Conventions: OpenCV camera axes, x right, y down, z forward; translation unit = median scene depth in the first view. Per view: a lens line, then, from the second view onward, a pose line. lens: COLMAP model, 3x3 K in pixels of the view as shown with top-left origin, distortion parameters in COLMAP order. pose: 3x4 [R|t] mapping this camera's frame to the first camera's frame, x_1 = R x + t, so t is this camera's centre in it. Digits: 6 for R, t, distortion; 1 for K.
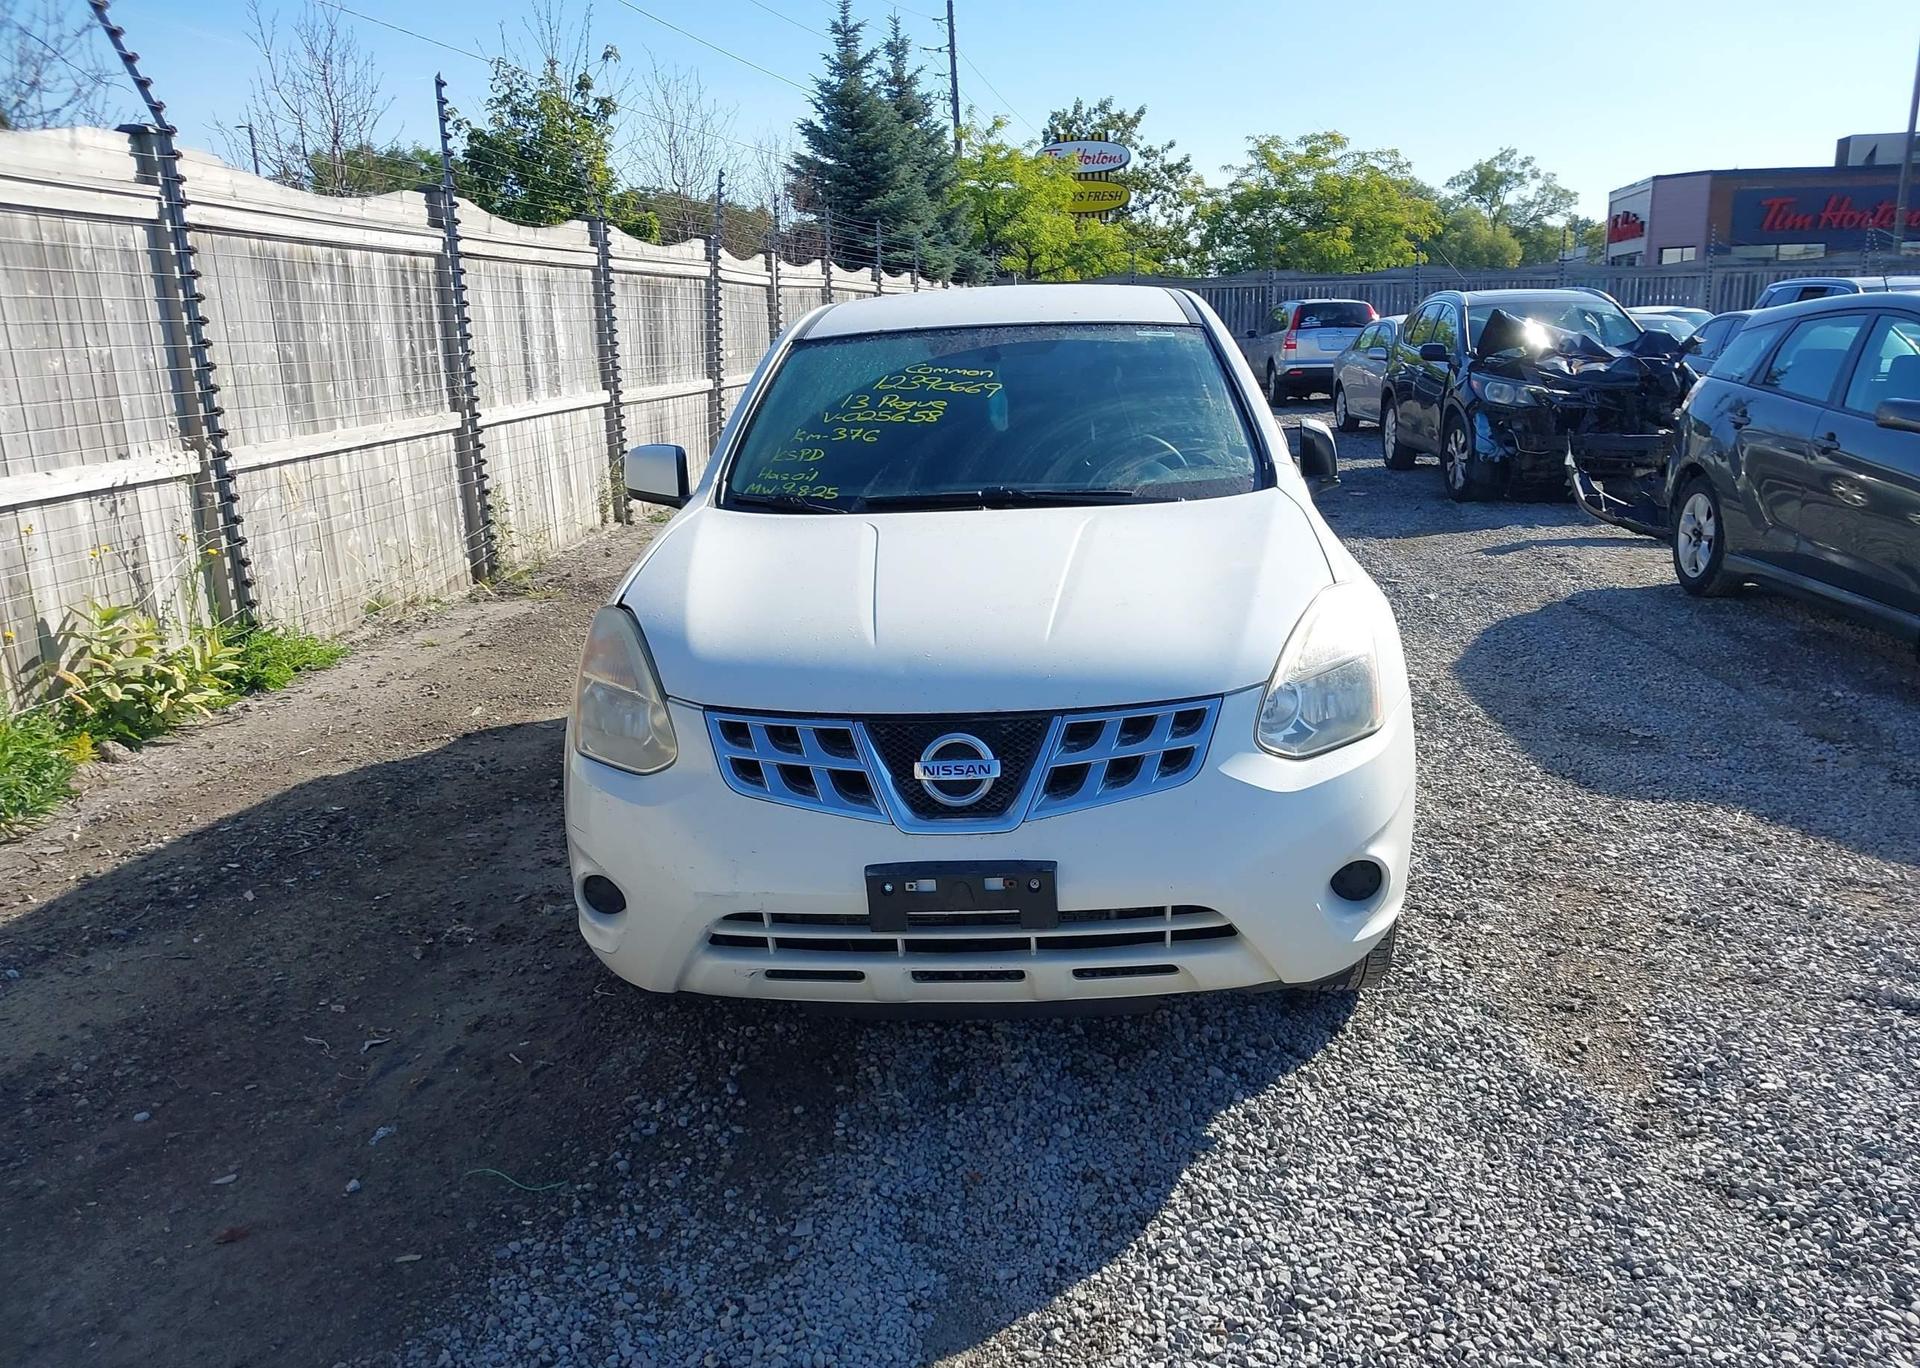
lens RADIAL K [[1542.3, 0, 1053.3], [0, 1542.3, 722.1], [0, 0, 1]] dist [0.000544, -0.007425]
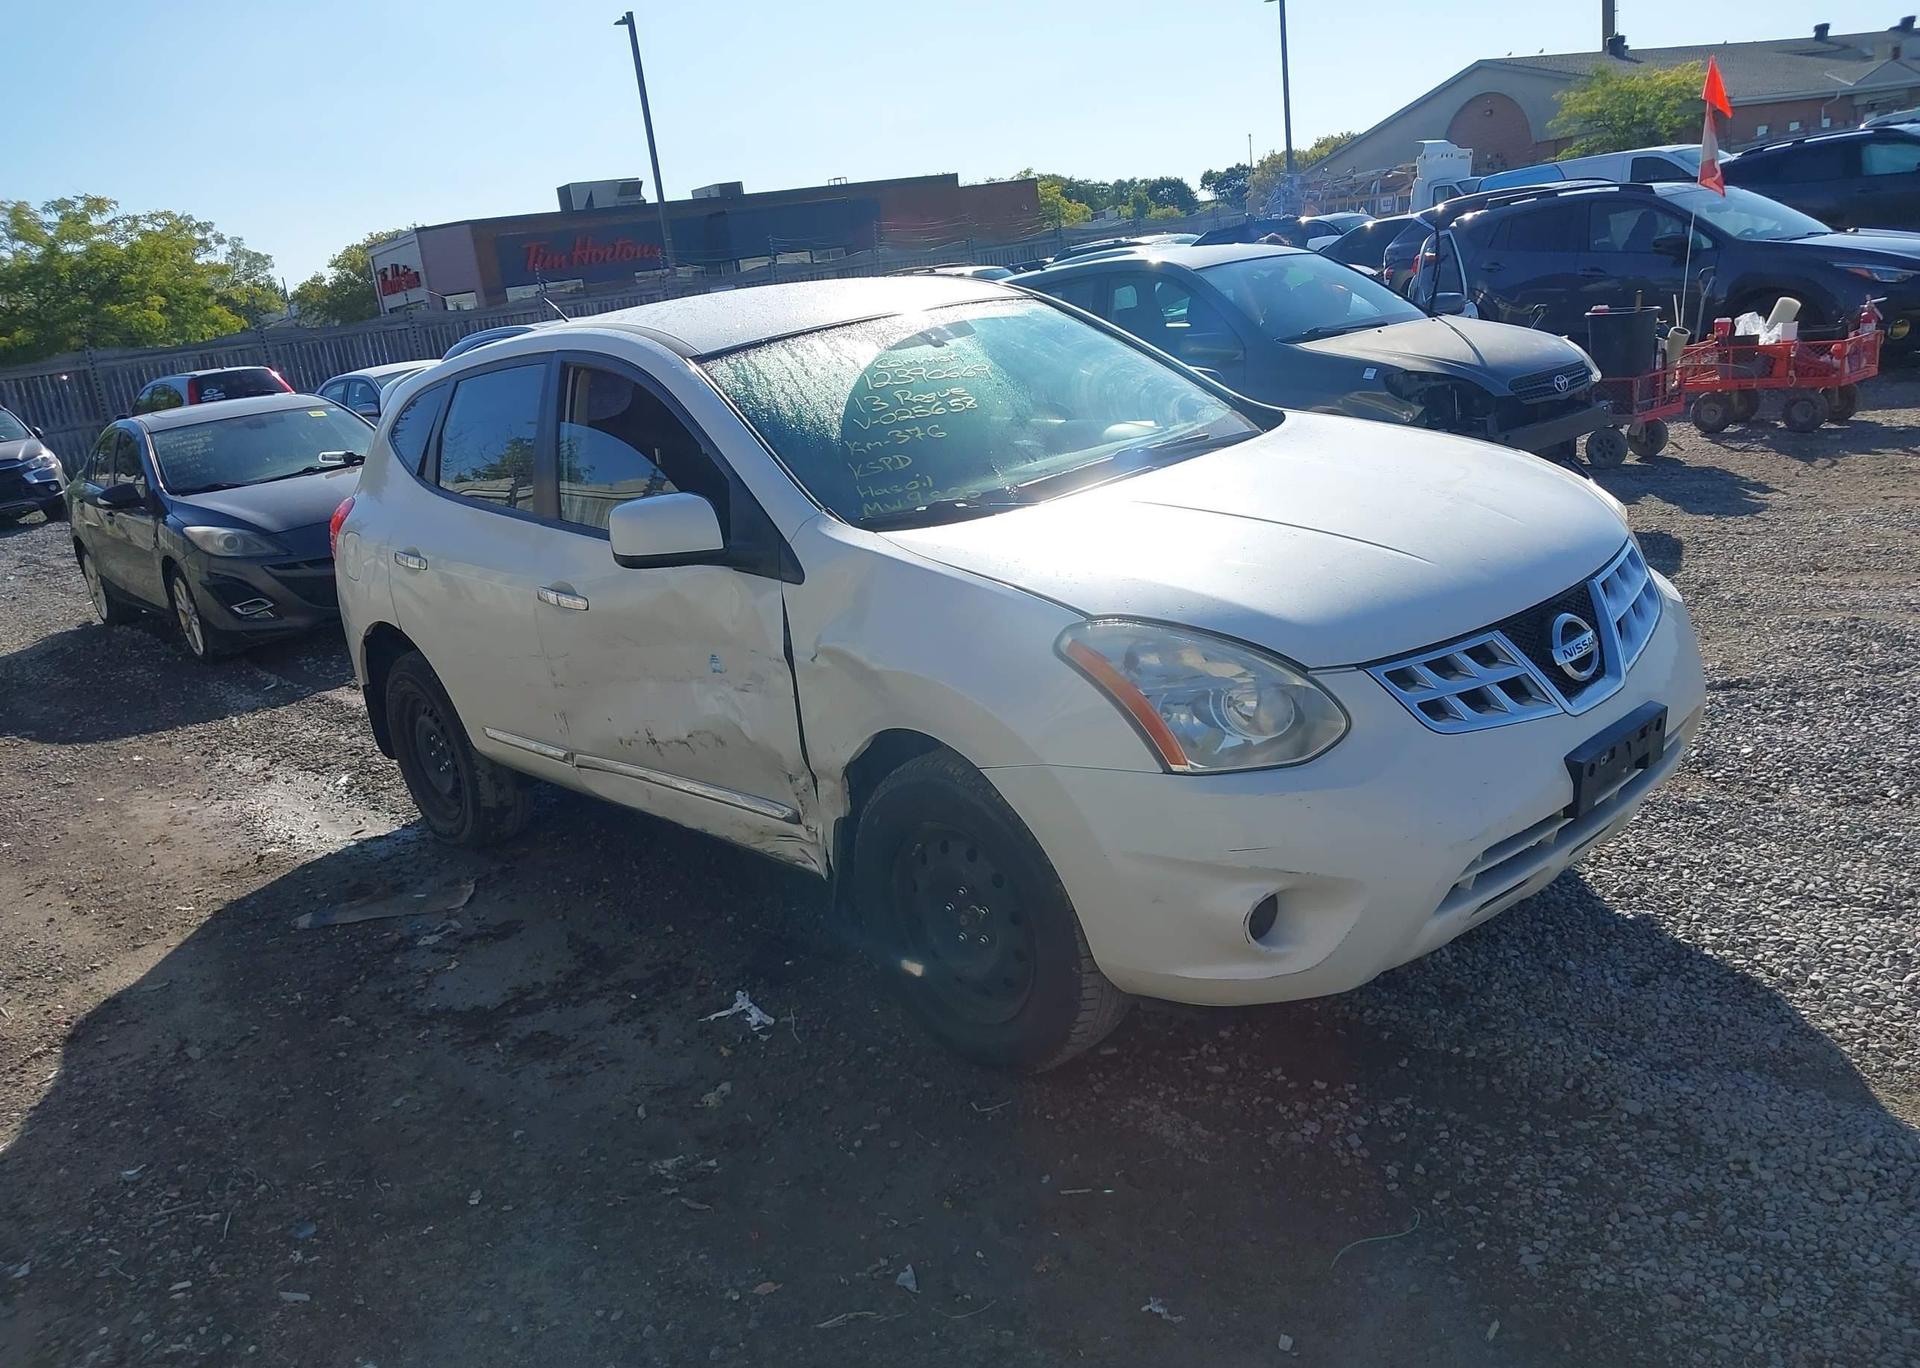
lens RADIAL K [[1548.2, 0, 859.8], [0, 1548.2, 687.6], [0, 0, 1]] dist [0.007788, 0.011165]
pose [[0.690746, -0.248346, 0.679113, -0.197551], [0.293515, 0.954617, 0.050553, -0.024495], [-0.660847, 0.164410, 0.732291, 0.091109]]
